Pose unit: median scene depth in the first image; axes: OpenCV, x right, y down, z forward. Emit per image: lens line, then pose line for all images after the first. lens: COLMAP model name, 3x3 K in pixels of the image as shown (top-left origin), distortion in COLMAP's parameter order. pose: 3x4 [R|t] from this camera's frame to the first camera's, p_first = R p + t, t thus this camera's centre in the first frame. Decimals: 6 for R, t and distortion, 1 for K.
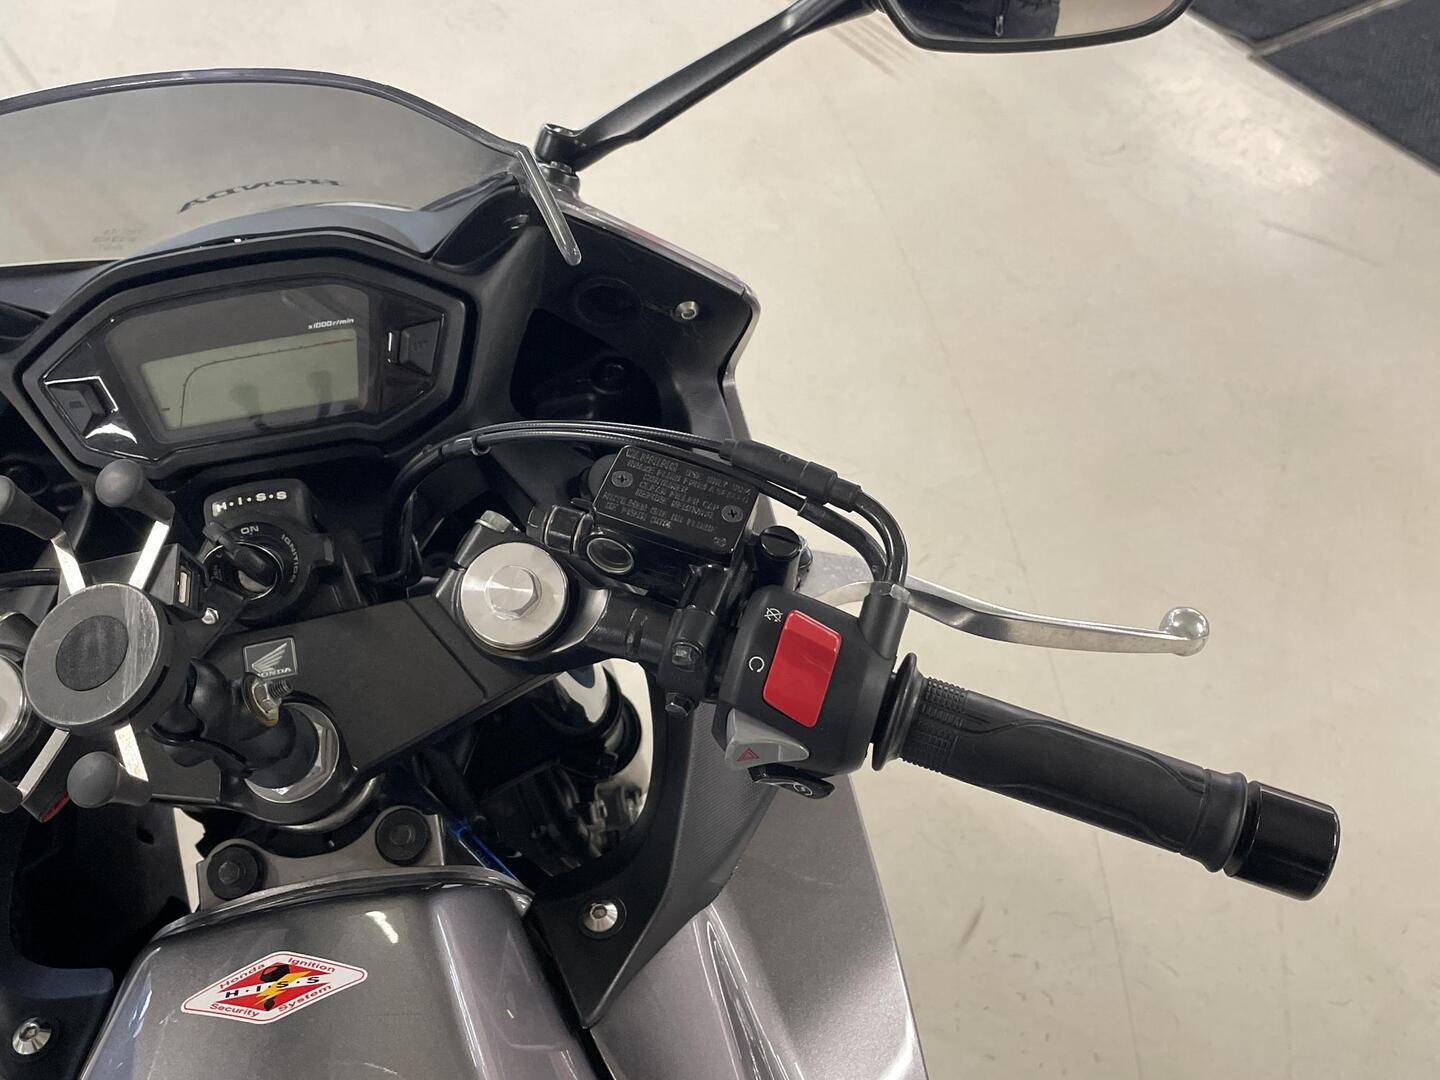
lens RADIAL K [[1430.9, 0, 720.0], [0, 1430.9, 540.0], [0, 0, 1]] dist [0.066507, -0.084407]
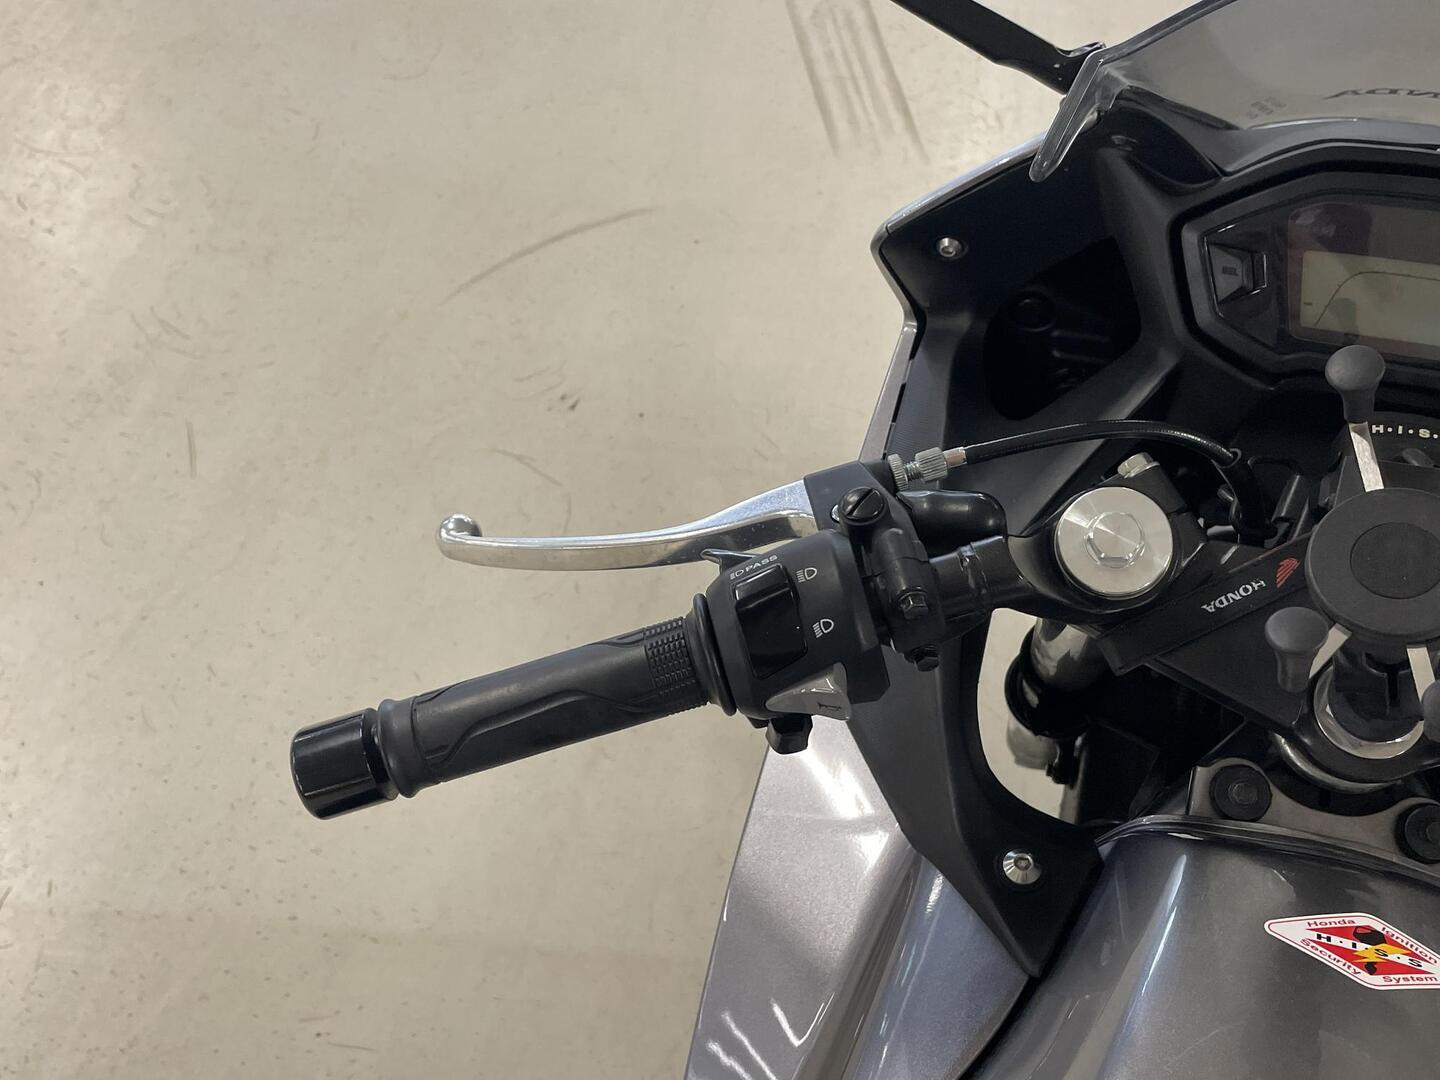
lens RADIAL K [[1430.9, 0, 720.0], [0, 1430.9, 540.0], [0, 0, 1]] dist [0.066507, -0.084407]
pose [[0.893376, 0.365263, -0.261653, -0.526660], [-0.349177, 0.930894, 0.107296, 0.106270], [0.282762, -0.004492, 0.959180, -0.016561]]
